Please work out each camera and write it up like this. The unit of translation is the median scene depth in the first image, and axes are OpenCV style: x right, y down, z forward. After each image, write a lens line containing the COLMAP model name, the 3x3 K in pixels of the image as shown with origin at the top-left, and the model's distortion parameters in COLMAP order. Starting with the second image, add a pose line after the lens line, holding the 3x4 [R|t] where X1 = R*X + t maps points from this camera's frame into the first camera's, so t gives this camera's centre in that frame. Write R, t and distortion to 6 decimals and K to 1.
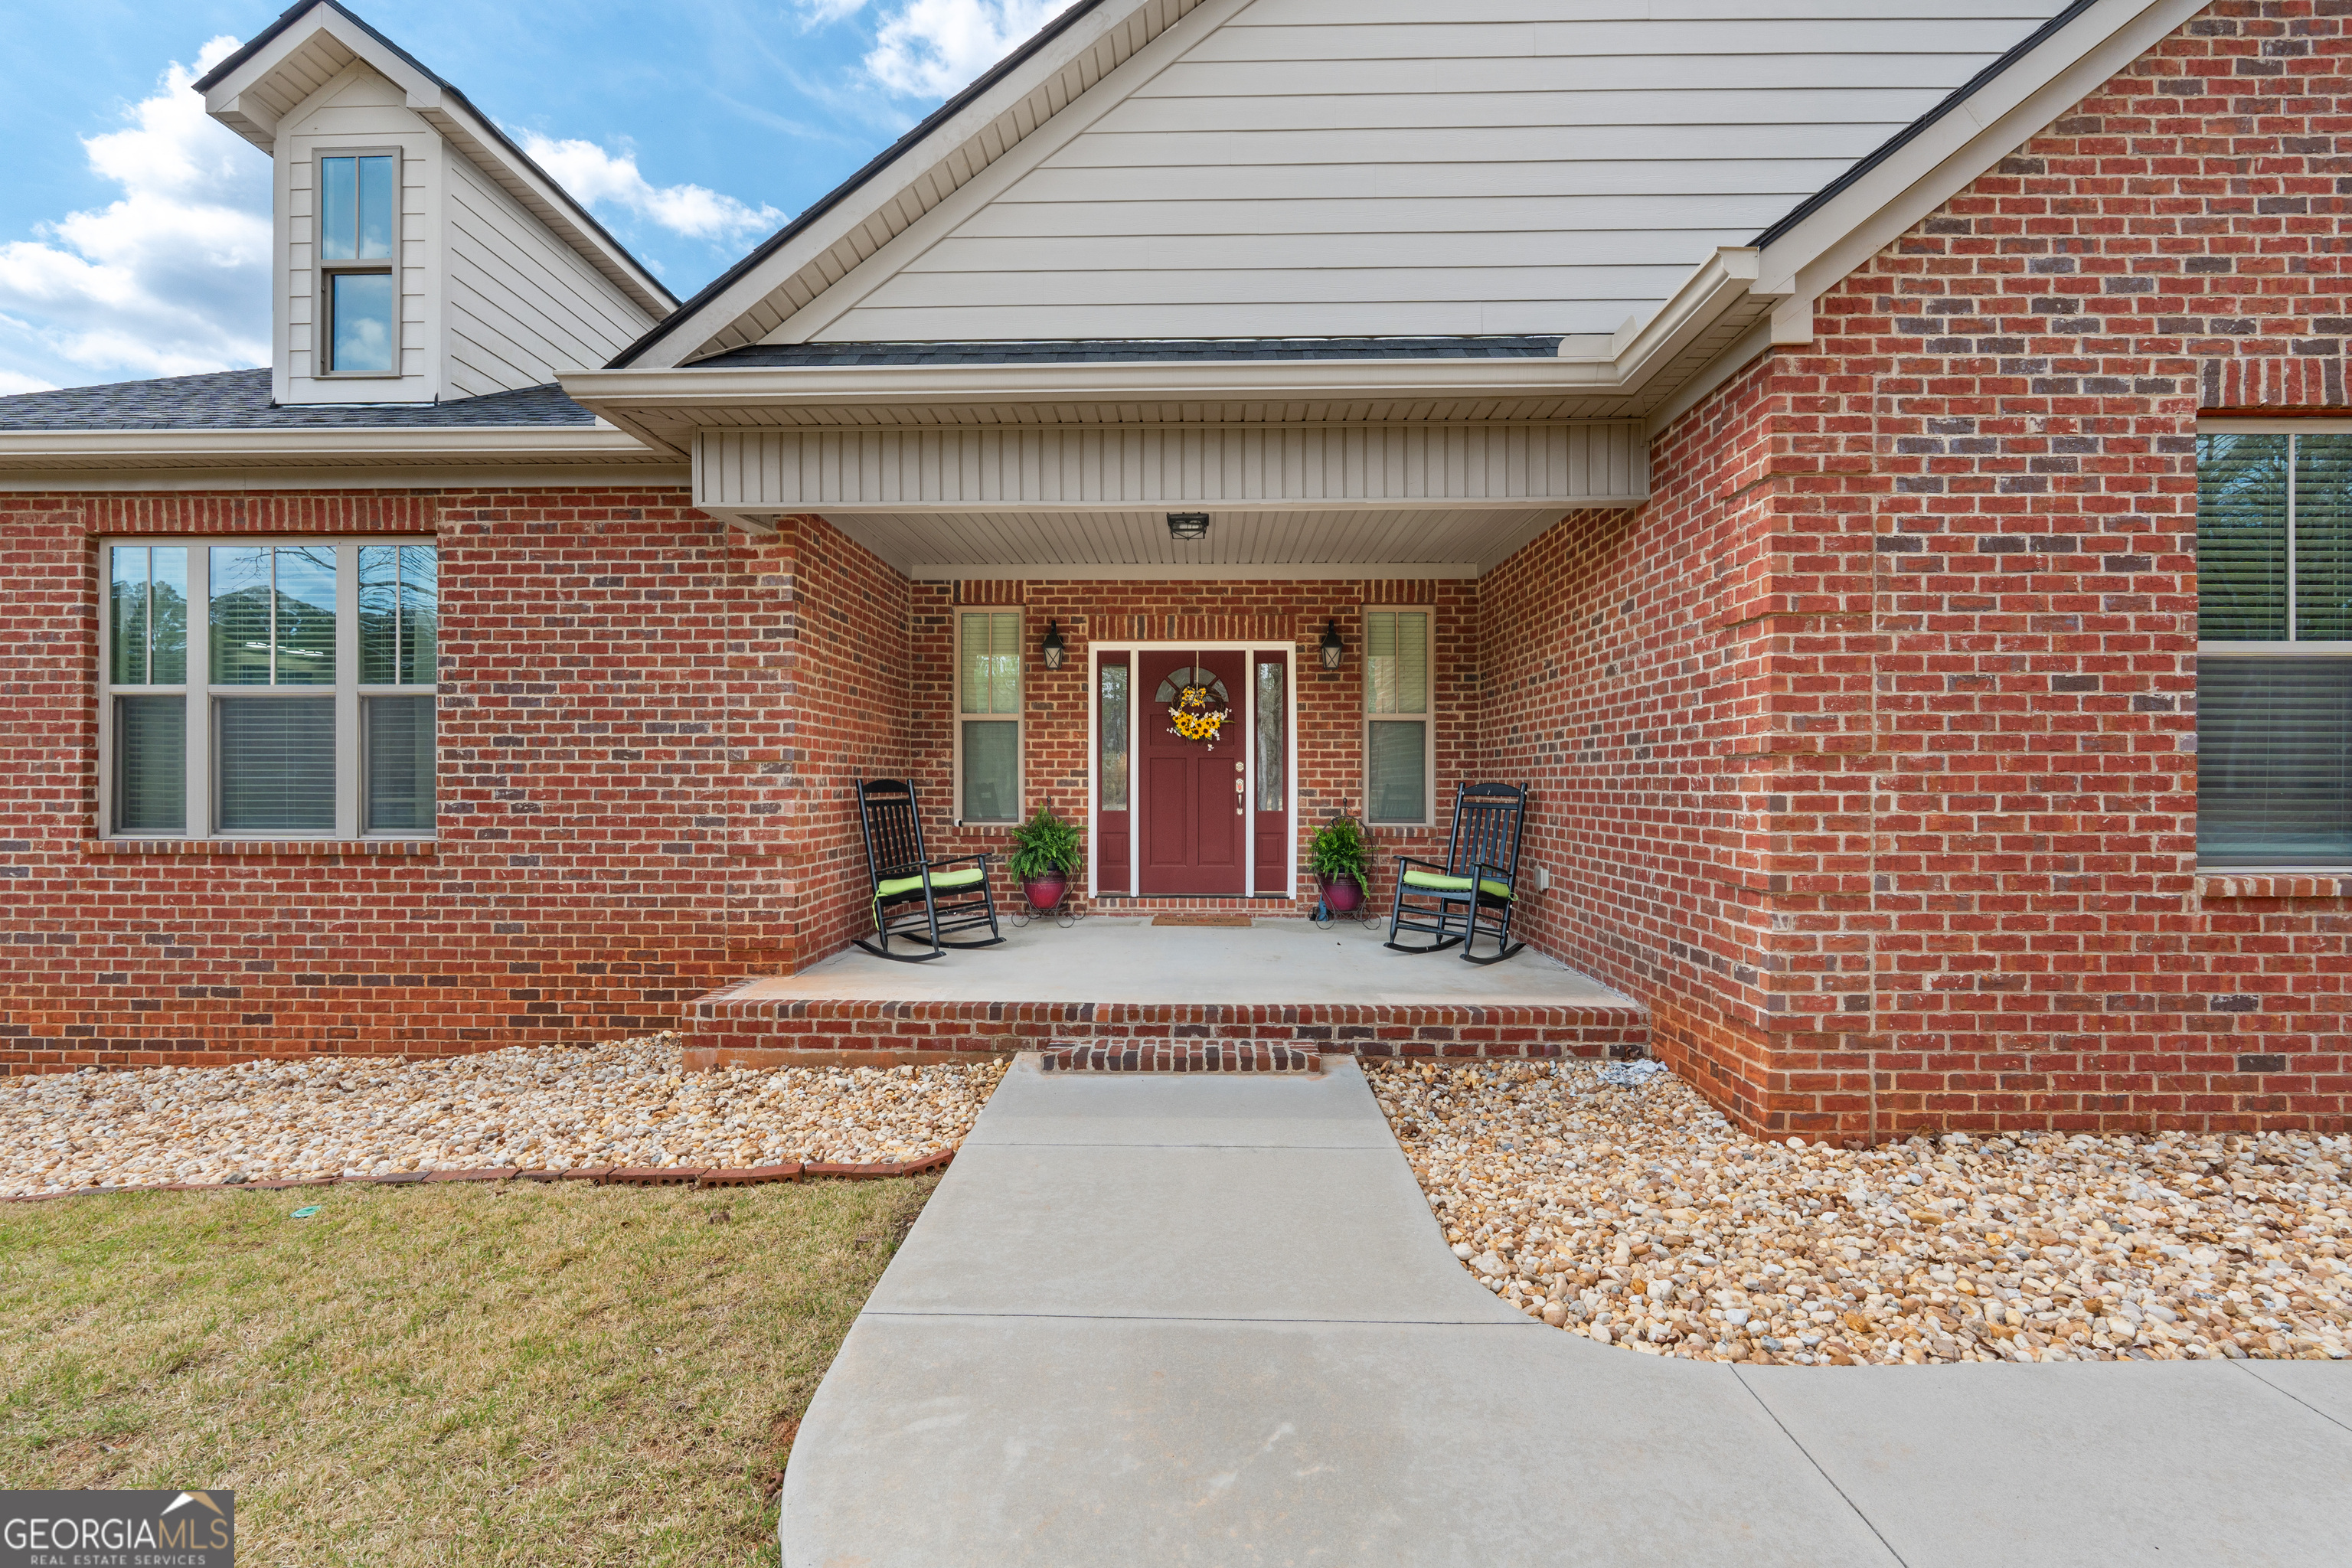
lens RADIAL K [[1033.8, 0, 1173.6], [0, 1033.8, 784.1], [0, 0, 1]] dist [0.000923, -0.000955]
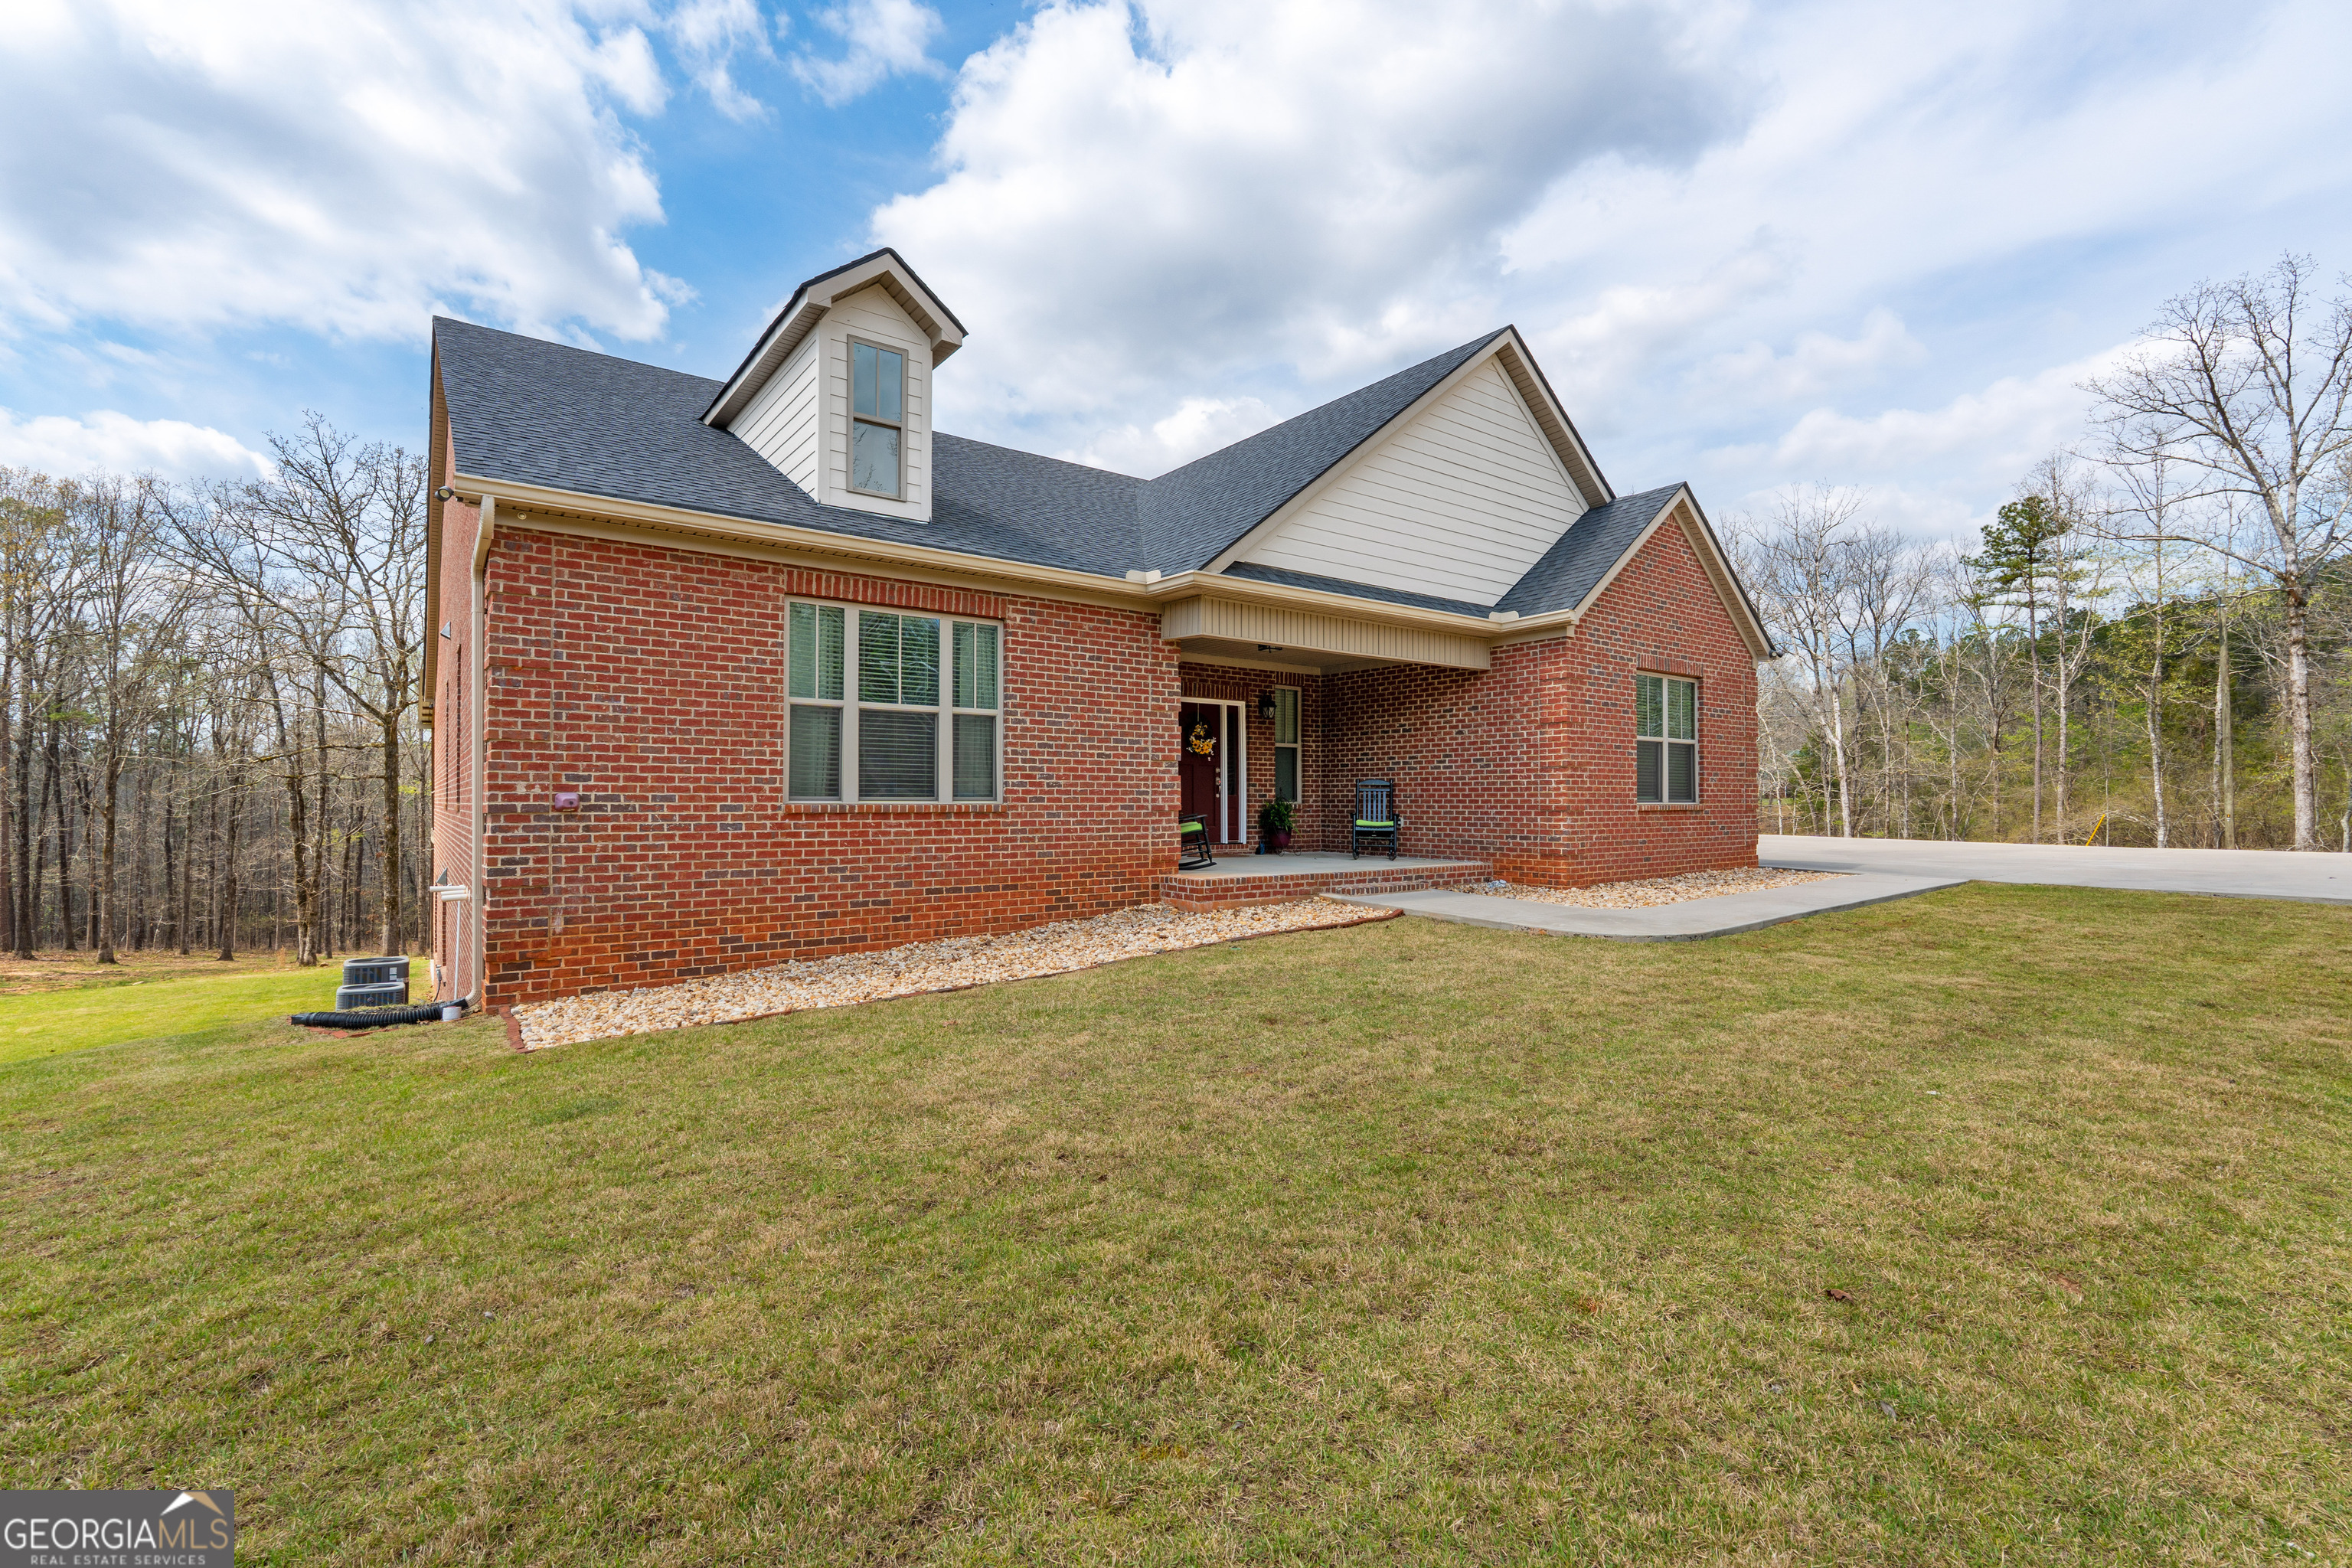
lens RADIAL K [[1033.8, 0, 1186.1], [0, 1033.8, 784.5], [0, 0, 1]] dist [0.000923, -0.000955]
pose [[0.780214, 0.010044, 0.625433, -1.521089], [0.000034, 0.999870, -0.016099, 0.050602], [-0.625513, 0.012582, 0.780112, -0.481824]]
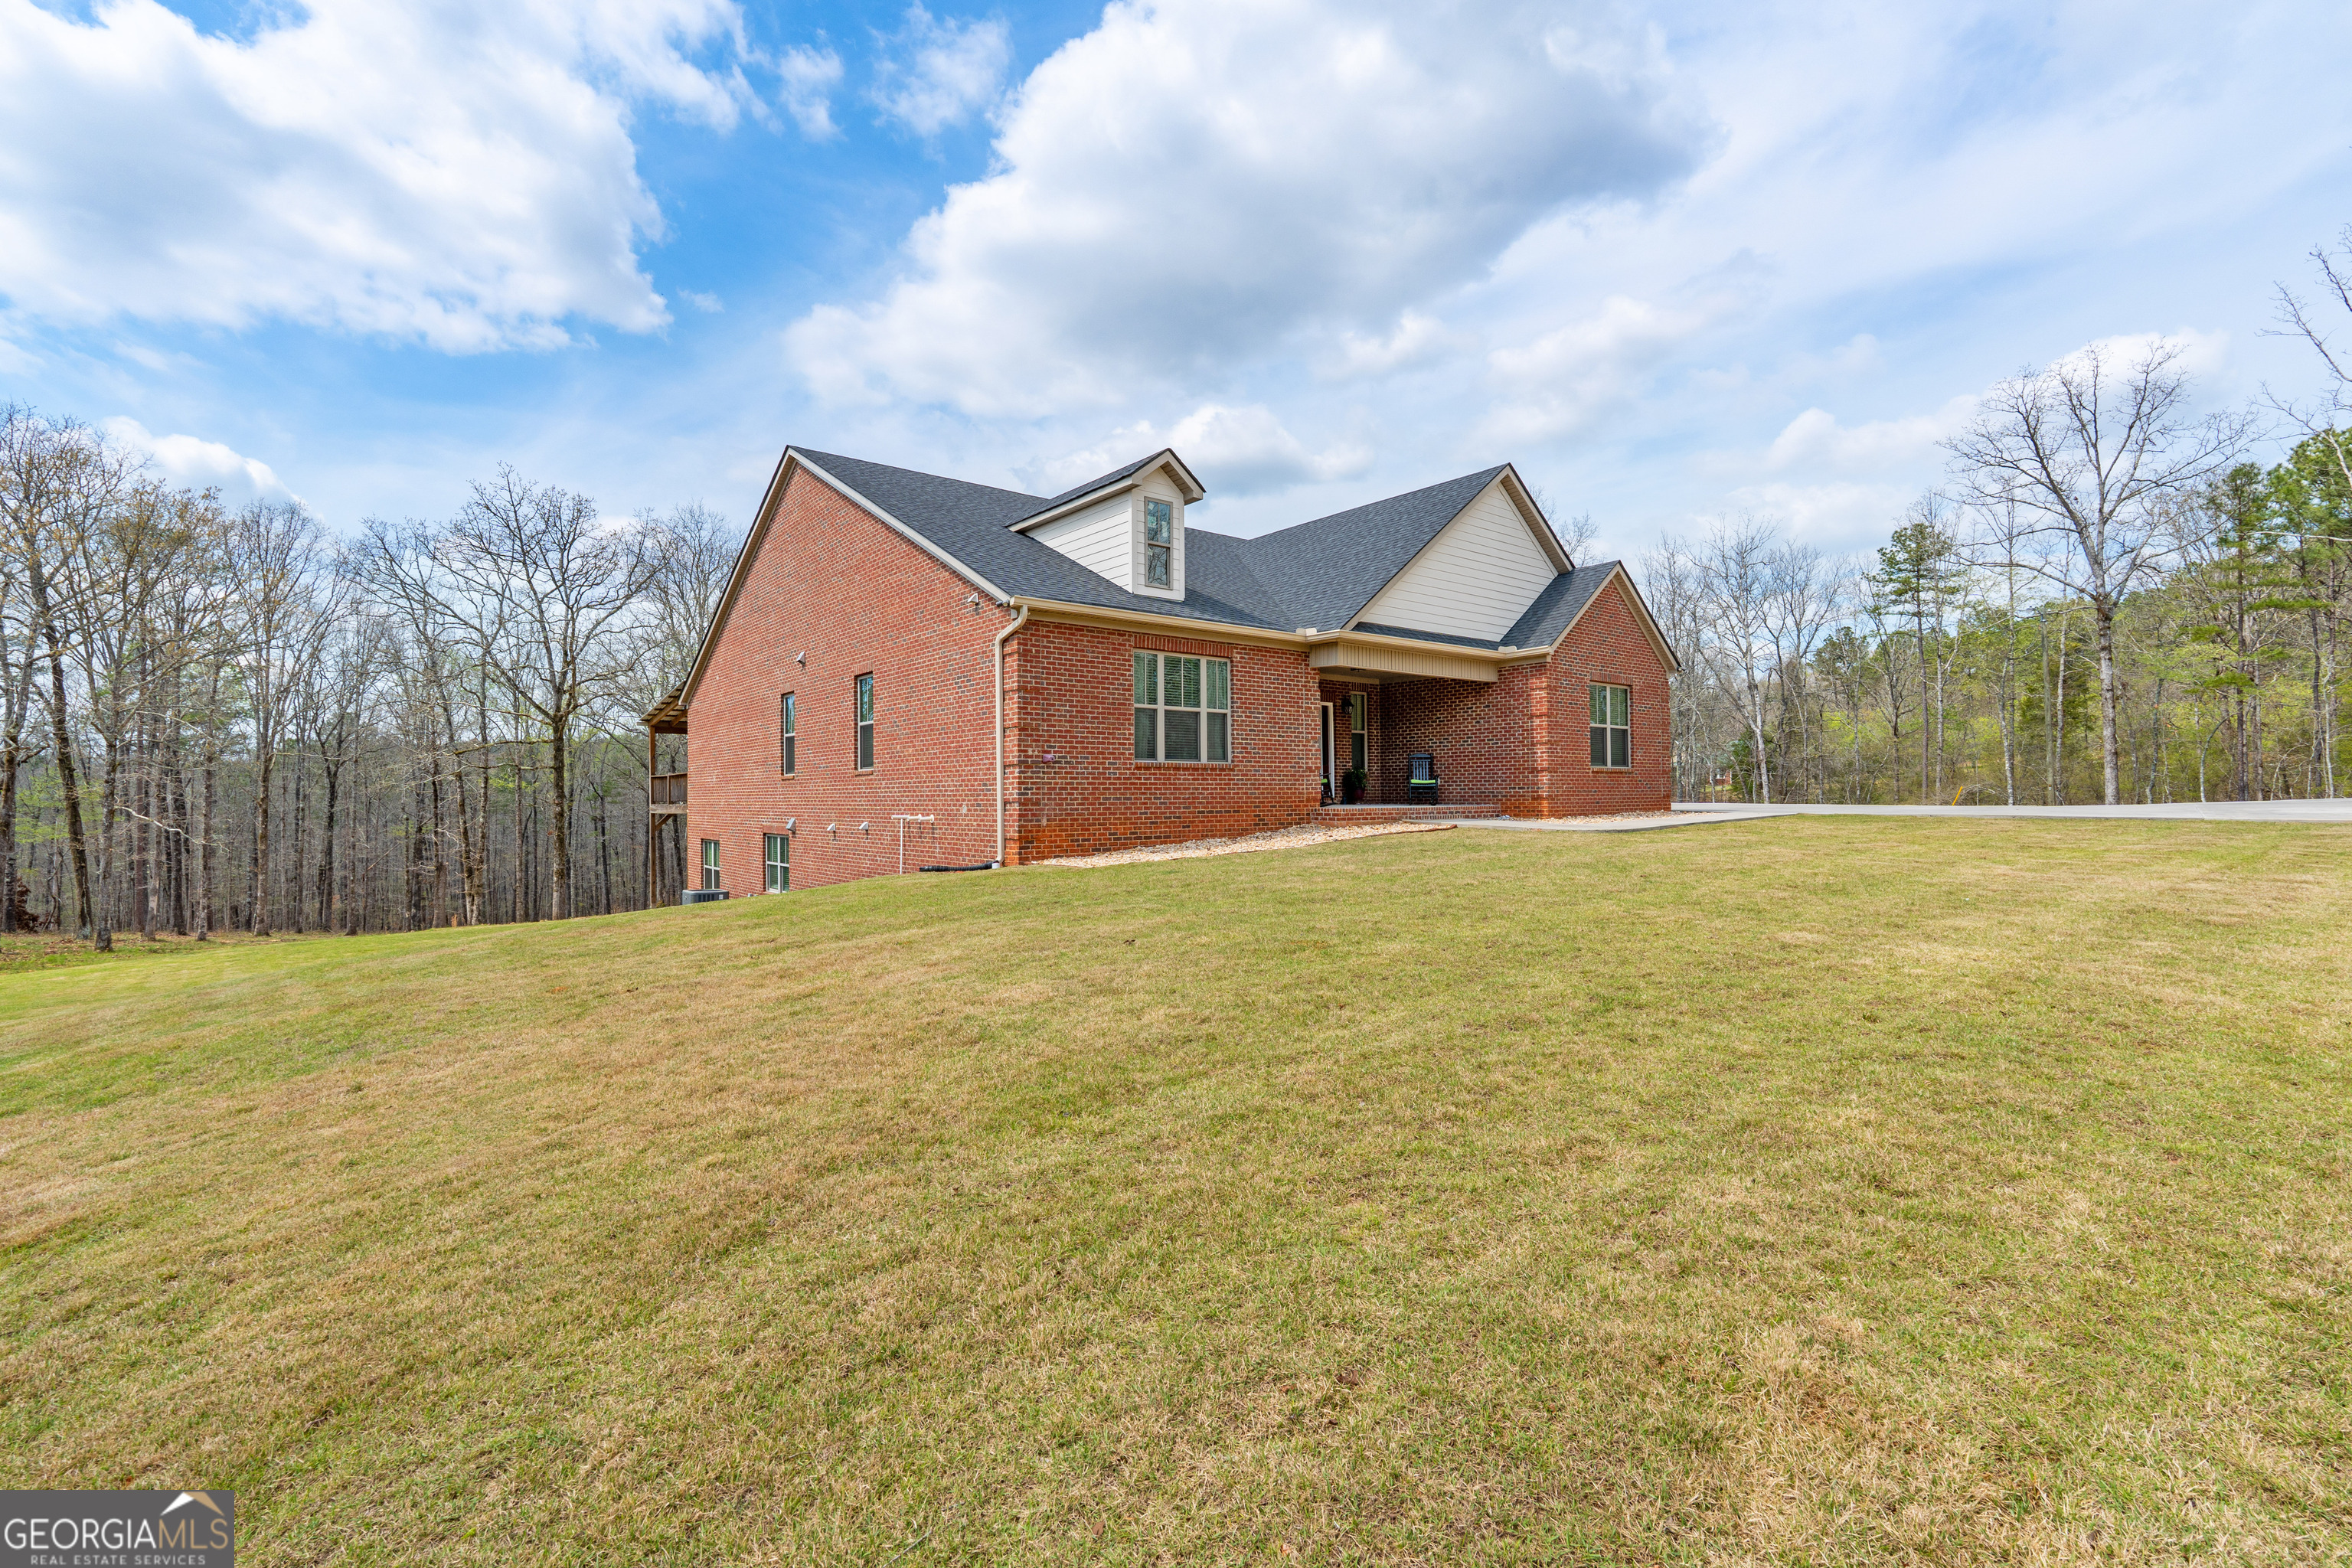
lens RADIAL K [[1033.8, 0, 1189.9], [0, 1033.8, 782.4], [0, 0, 1]] dist [0.000923, -0.000955]
pose [[0.755525, 0.002508, 0.655115, -2.696082], [0.008665, 0.999867, -0.013821, 0.145710], [-0.655063, 0.016119, 0.755402, -1.110867]]
